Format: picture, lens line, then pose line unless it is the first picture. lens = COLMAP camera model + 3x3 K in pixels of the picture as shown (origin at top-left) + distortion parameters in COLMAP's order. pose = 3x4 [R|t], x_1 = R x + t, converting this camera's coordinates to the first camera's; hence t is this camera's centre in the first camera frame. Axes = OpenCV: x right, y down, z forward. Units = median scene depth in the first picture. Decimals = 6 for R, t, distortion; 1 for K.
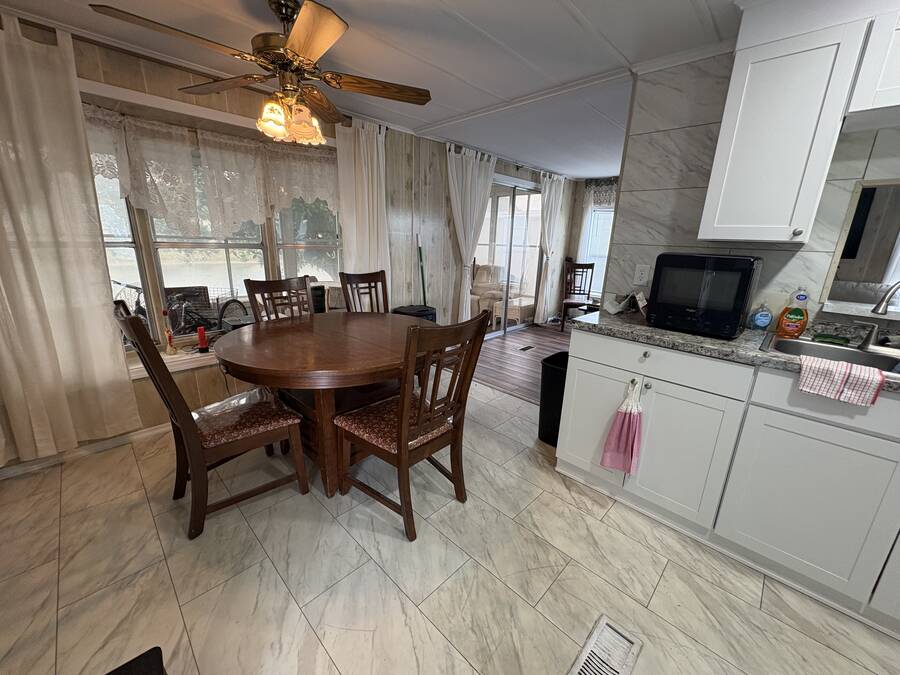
lens RADIAL K [[357.5, 0, 450.0], [0, 357.5, 337.5], [0, 0, 1]] dist [0.000494, 0.000278]
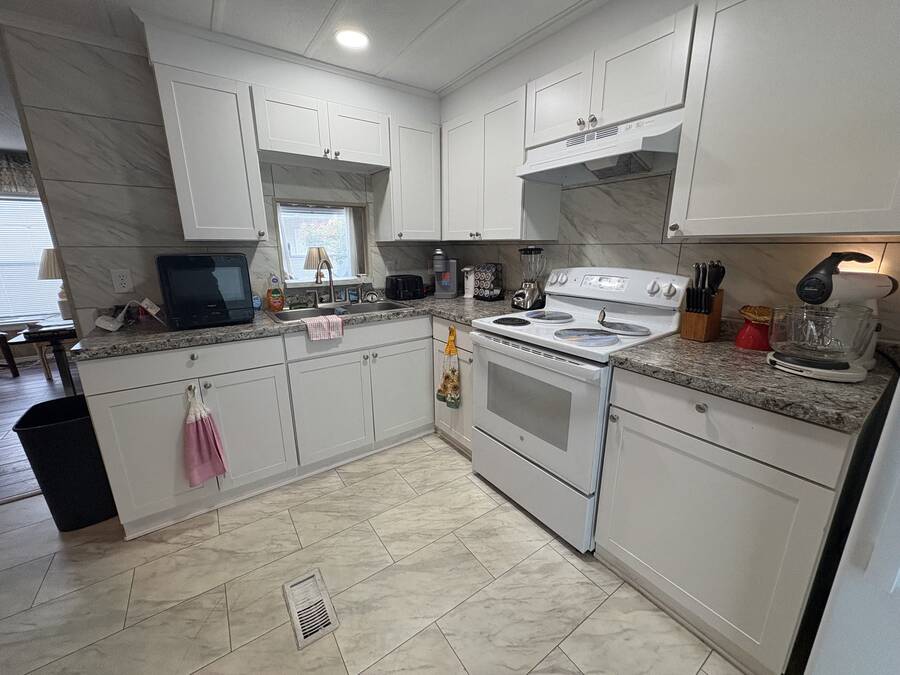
lens RADIAL K [[357.5, 0, 450.0], [0, 357.5, 337.5], [0, 0, 1]] dist [0.000494, 0.000278]
pose [[0.186462, -0.280195, 0.941659, -0.234845], [0.269231, 0.936351, 0.225304, -0.035109], [-0.944853, 0.211514, 0.250031, 0.068006]]
